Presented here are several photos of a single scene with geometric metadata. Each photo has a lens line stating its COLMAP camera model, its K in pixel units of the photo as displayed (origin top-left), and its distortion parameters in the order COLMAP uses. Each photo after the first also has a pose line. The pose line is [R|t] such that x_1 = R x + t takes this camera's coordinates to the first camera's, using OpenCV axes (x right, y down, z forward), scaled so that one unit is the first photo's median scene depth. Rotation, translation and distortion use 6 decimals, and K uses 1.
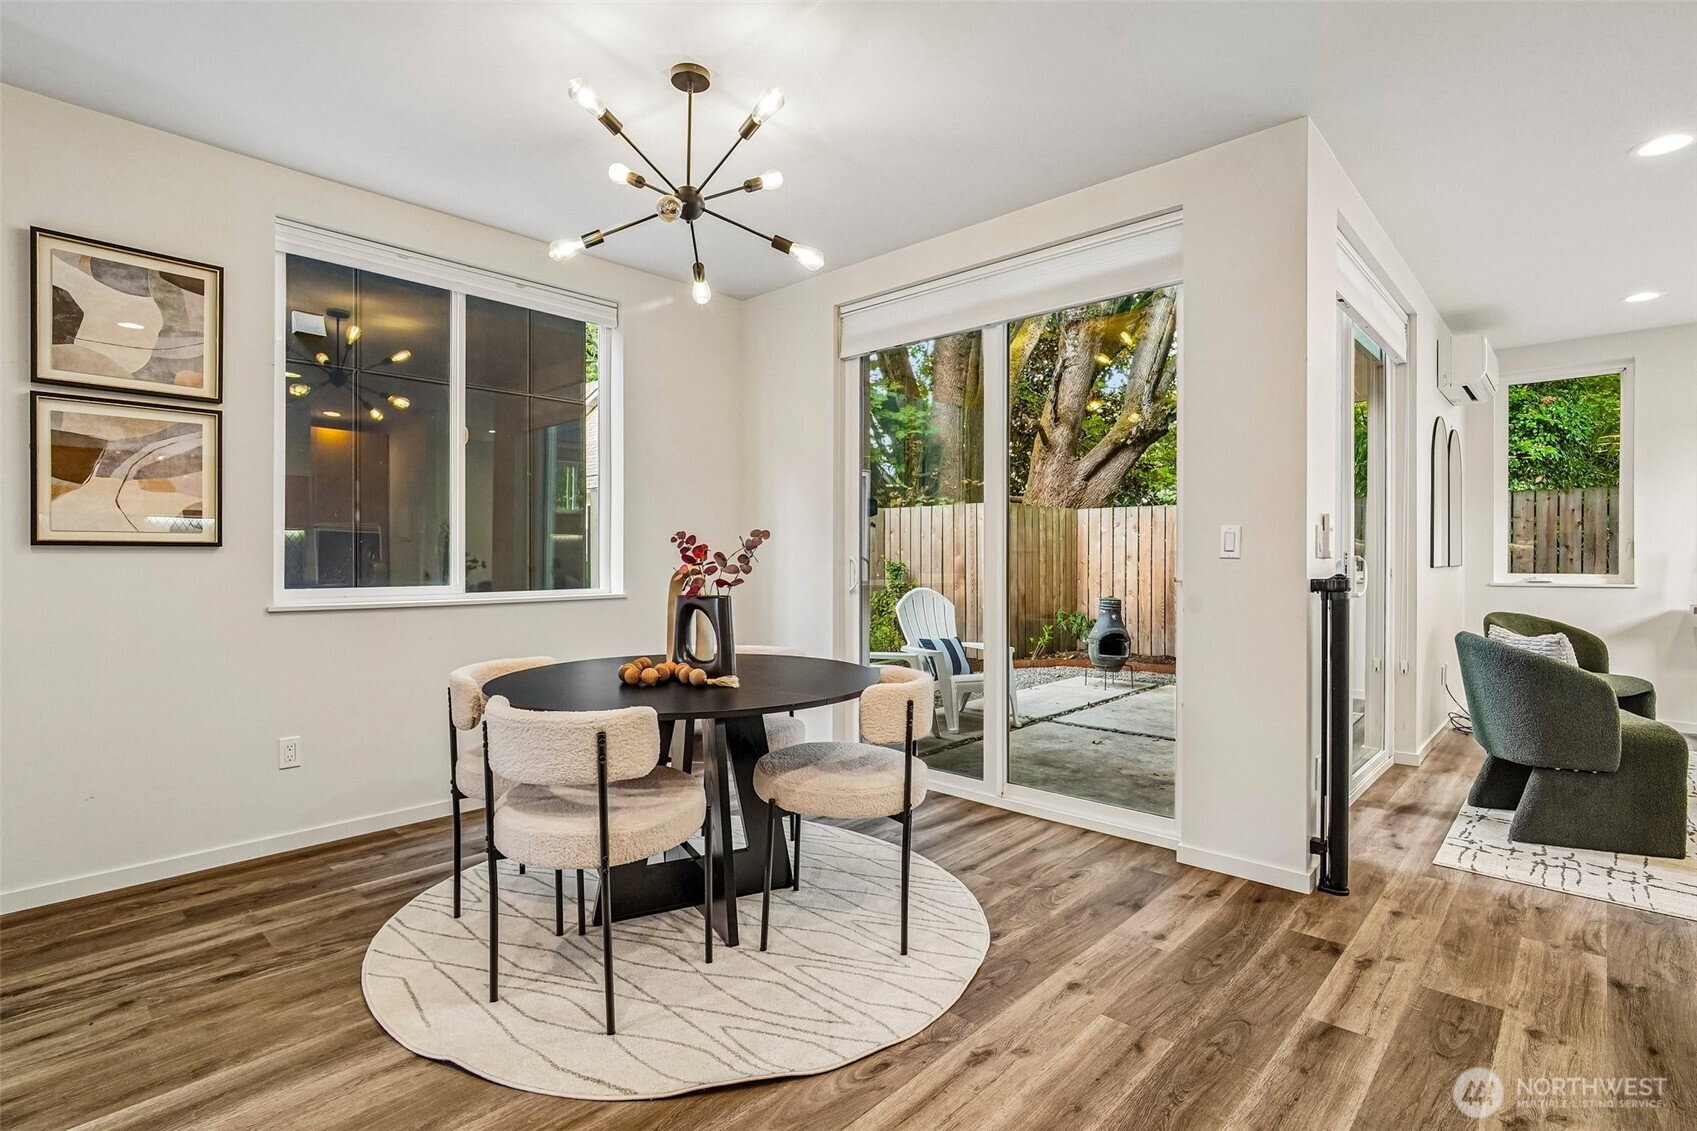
lens RADIAL K [[836.4, 0, 845.3], [0, 836.4, 562.7], [0, 0, 1]] dist [-0.017880, 0.000378]
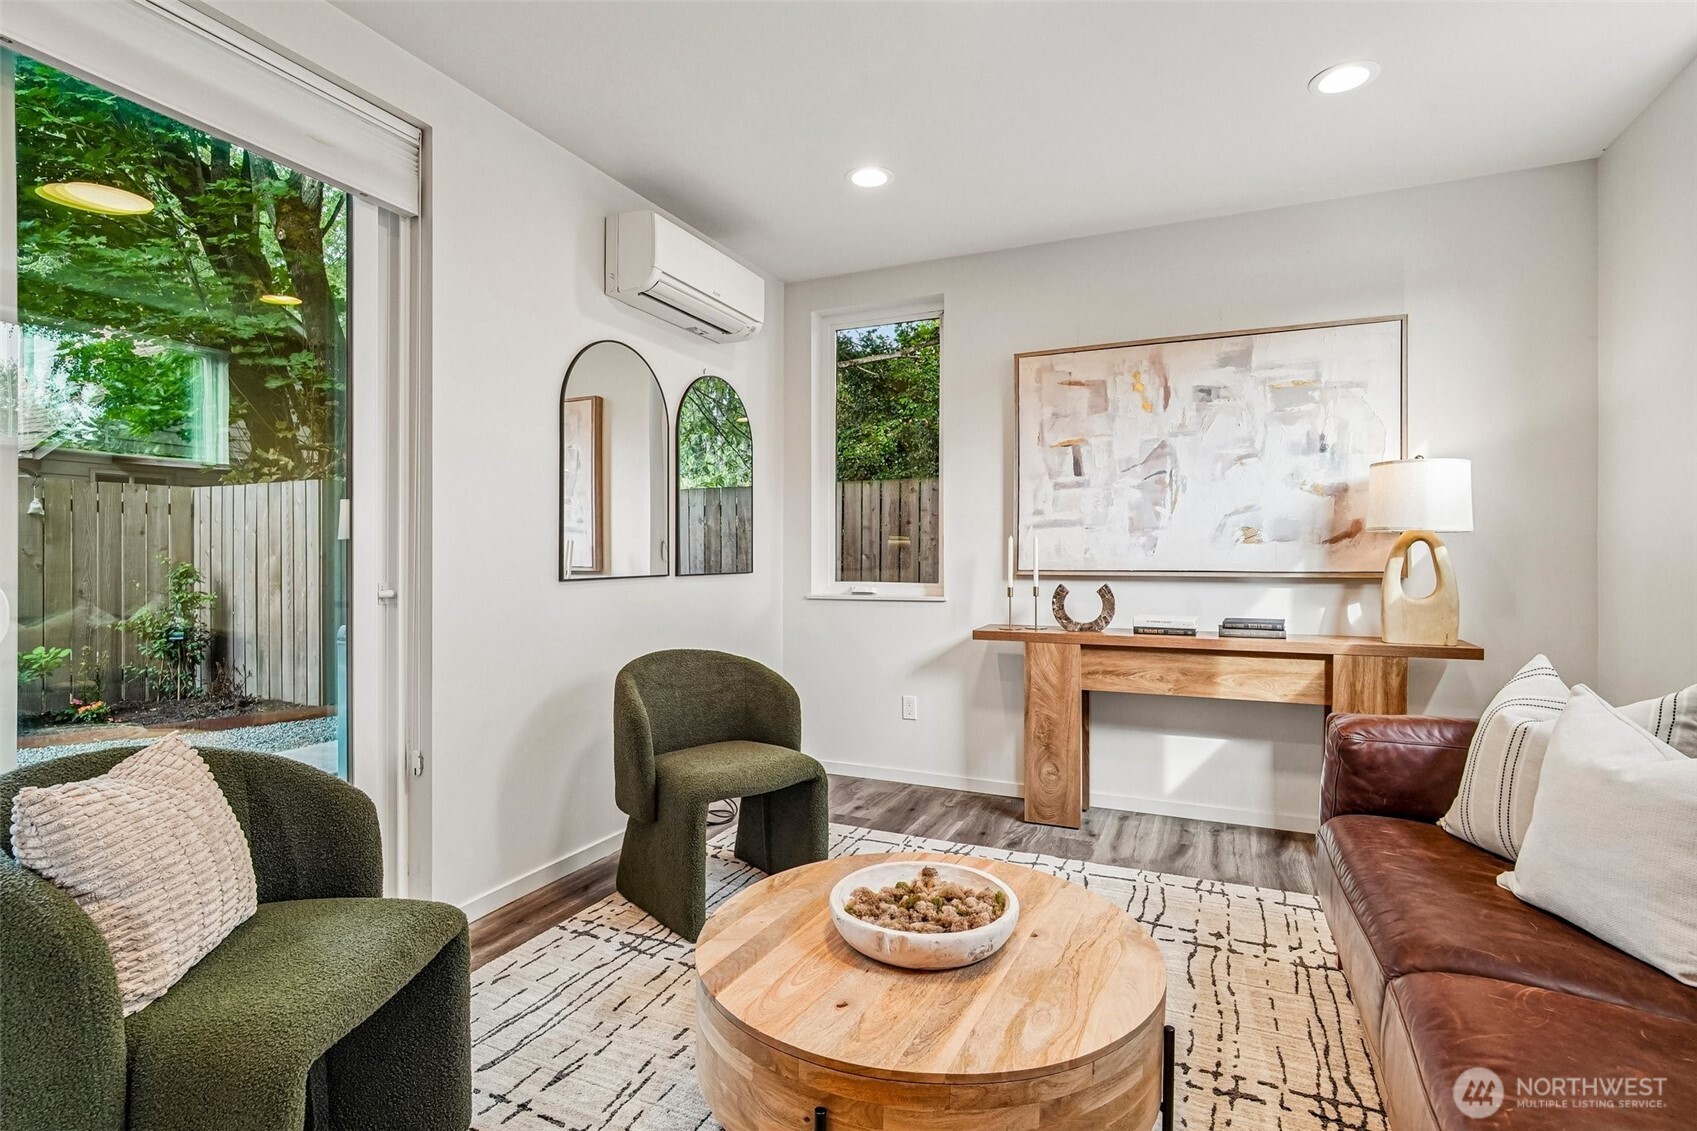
lens RADIAL K [[809.3, 0, 847.5], [0, 809.3, 556.2], [0, 0, 1]] dist [-0.001416, 0.000854]
pose [[0.948515, -0.001180, 0.316730, 0.629764], [0.002219, 0.999993, -0.002921, -0.008593], [-0.316724, 0.003473, 0.948511, 0.318093]]
